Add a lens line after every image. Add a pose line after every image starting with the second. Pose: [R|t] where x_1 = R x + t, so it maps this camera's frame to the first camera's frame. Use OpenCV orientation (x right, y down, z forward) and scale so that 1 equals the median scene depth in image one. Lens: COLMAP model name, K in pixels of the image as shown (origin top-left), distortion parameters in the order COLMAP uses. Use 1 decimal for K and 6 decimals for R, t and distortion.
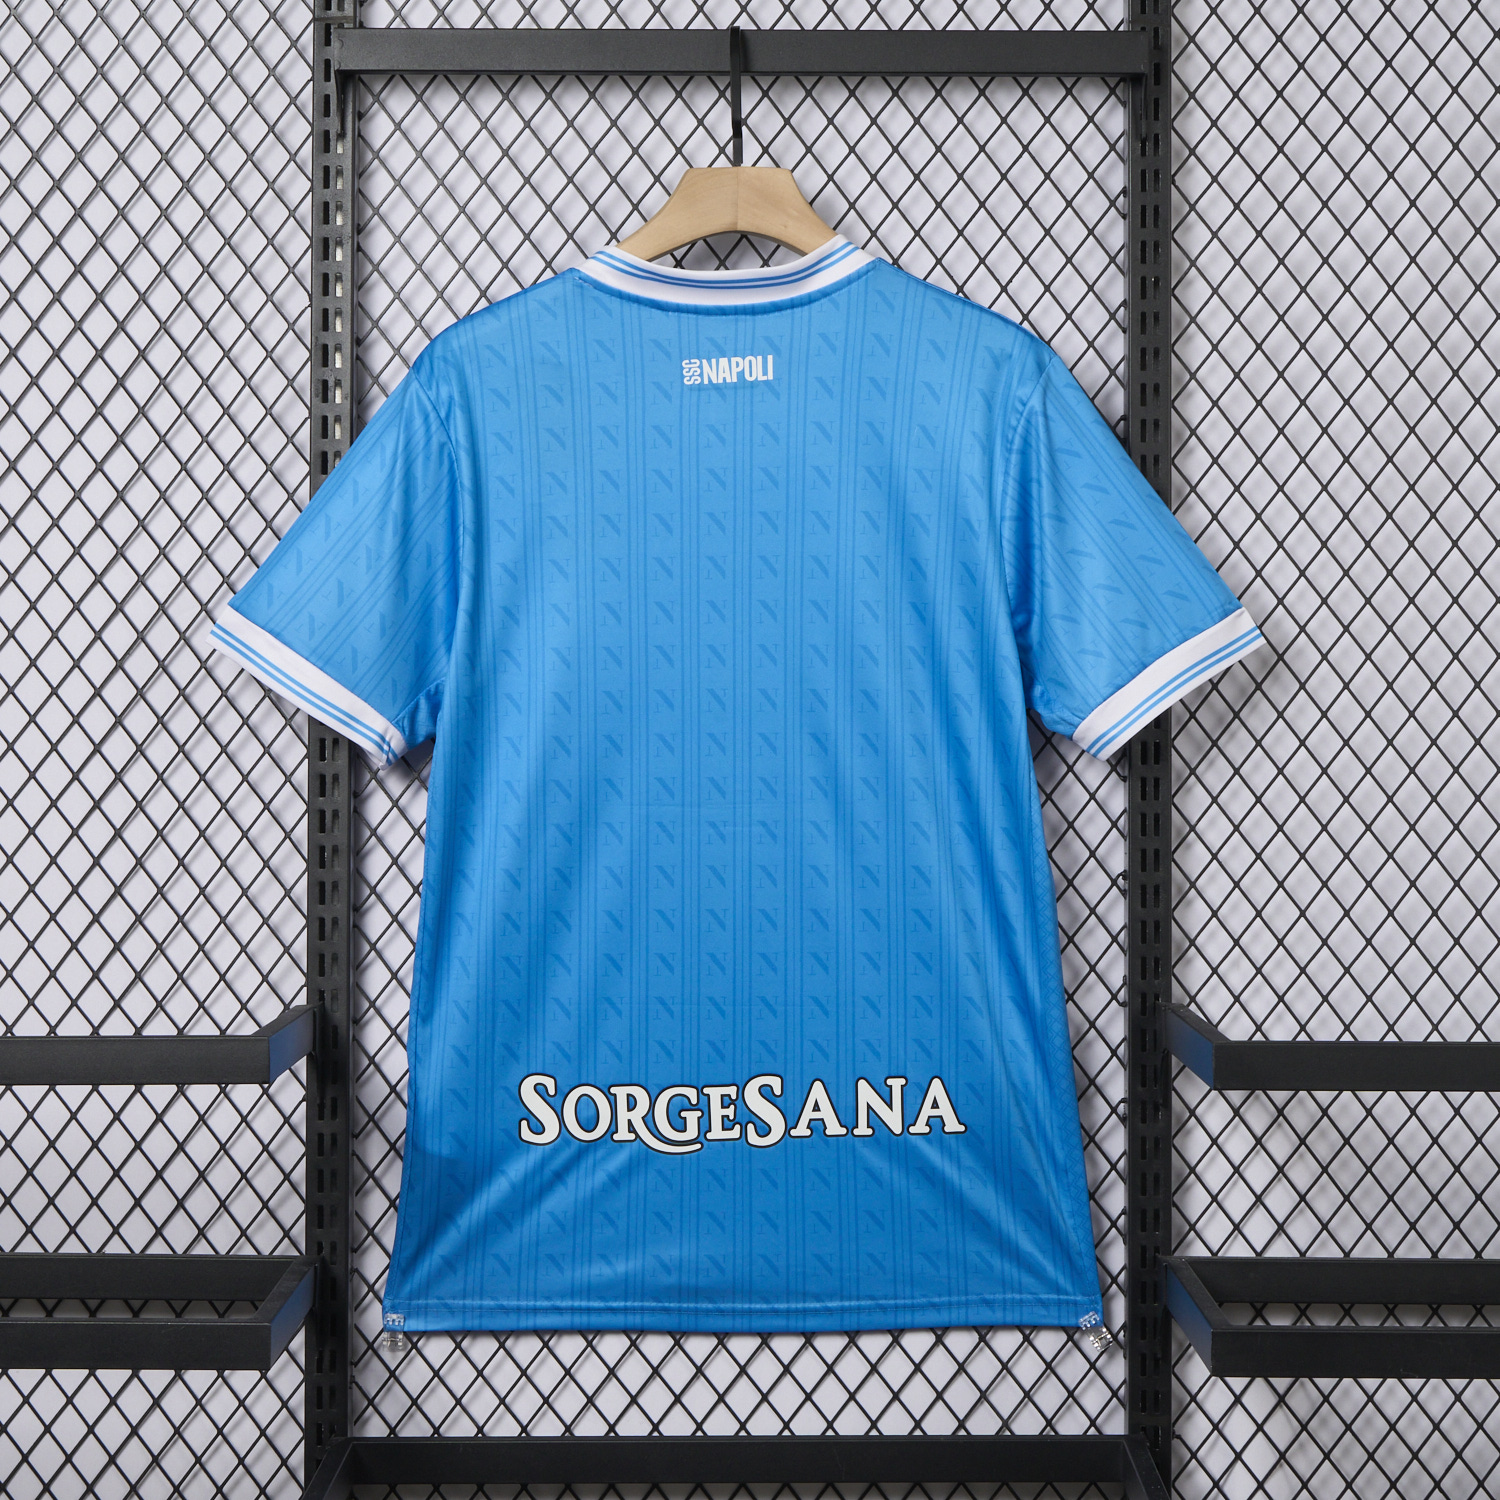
lens RADIAL K [[4339.4, 0, 750.0], [0, 4339.4, 750.0], [0, 0, 1]] dist [0.121527, -0.980205]
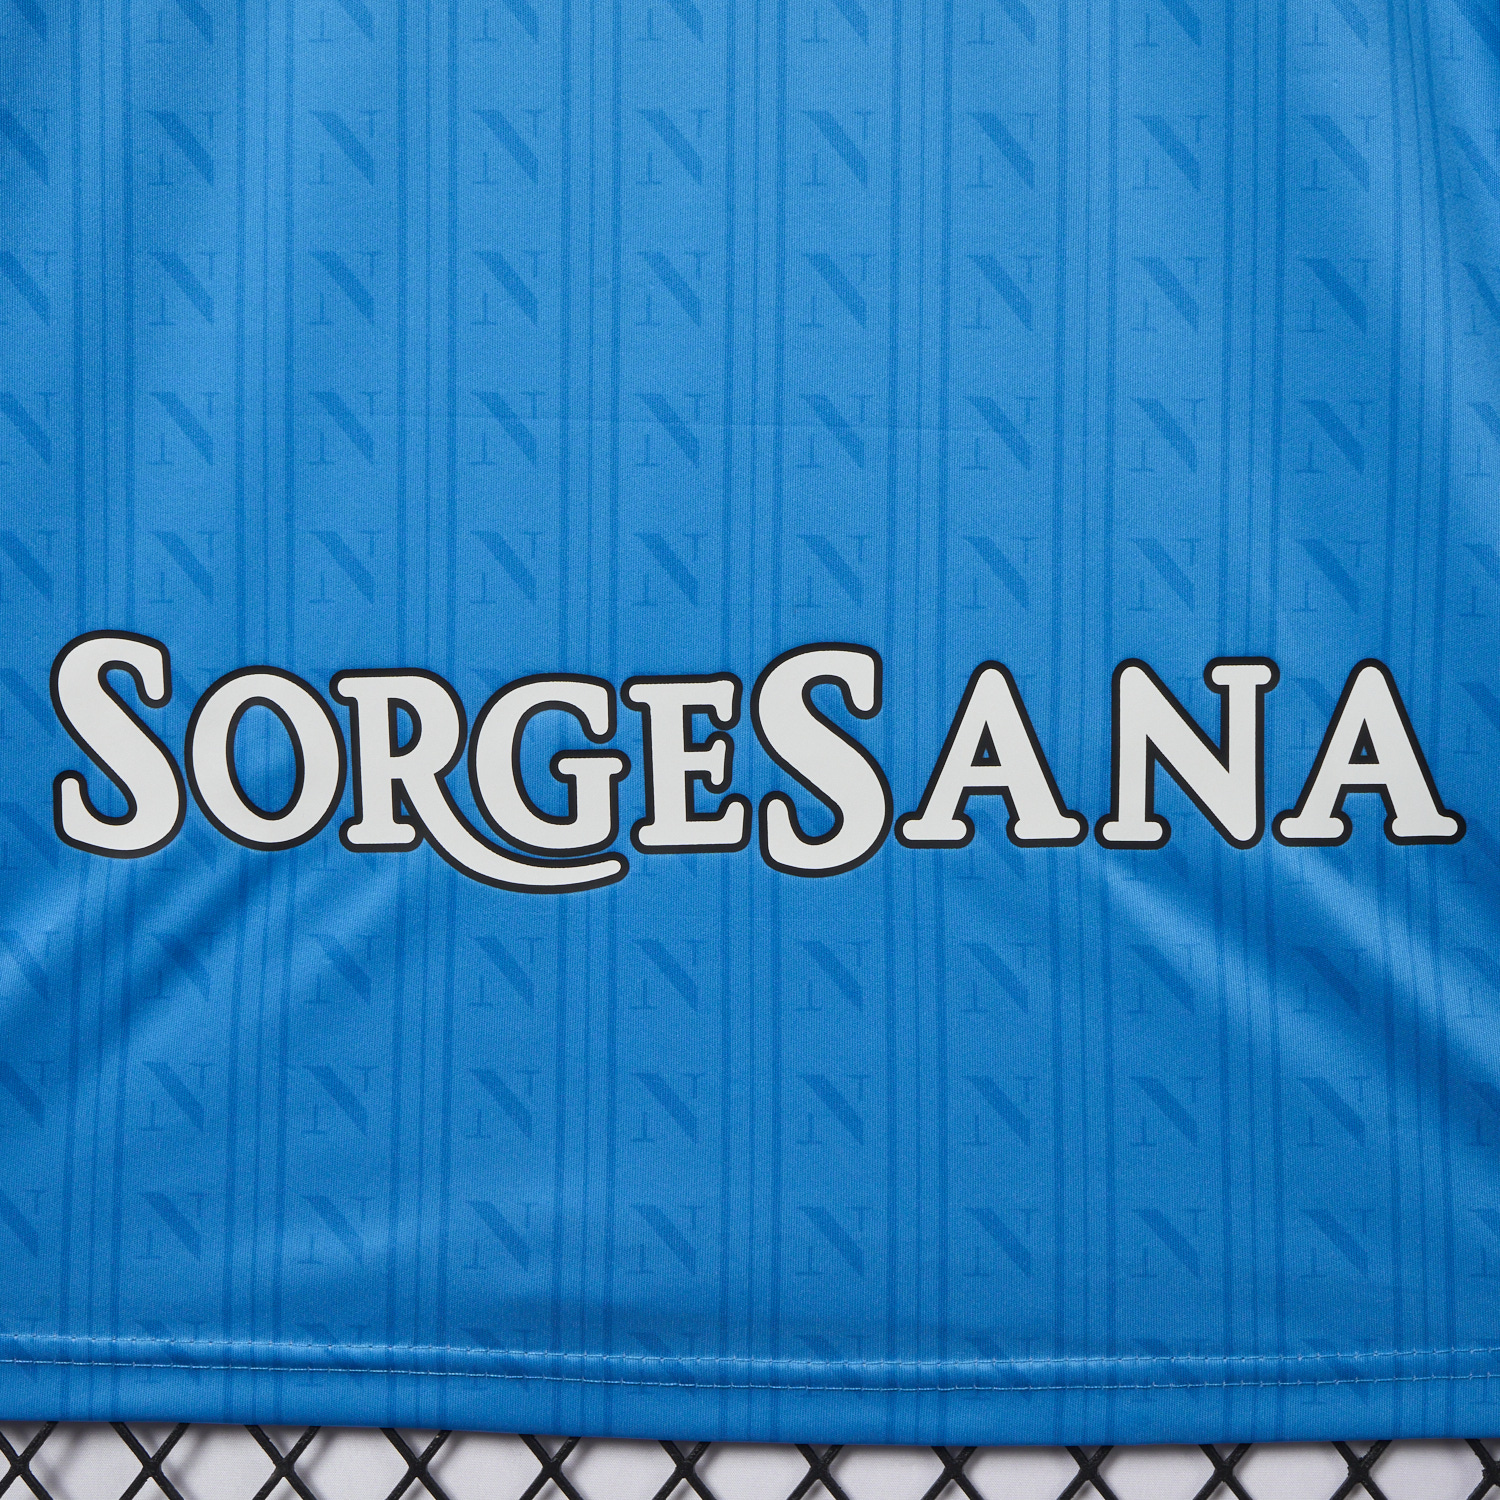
lens RADIAL K [[4339.4, 0, 750.0], [0, 4339.4, 750.0], [0, 0, 1]] dist [0.121527, -0.980205]
pose [[0.997504, 0.015022, -0.068999, 0.019909], [-0.011252, 0.998439, 0.054704, 0.065041], [0.069713, -0.053791, 0.996116, 0.683884]]
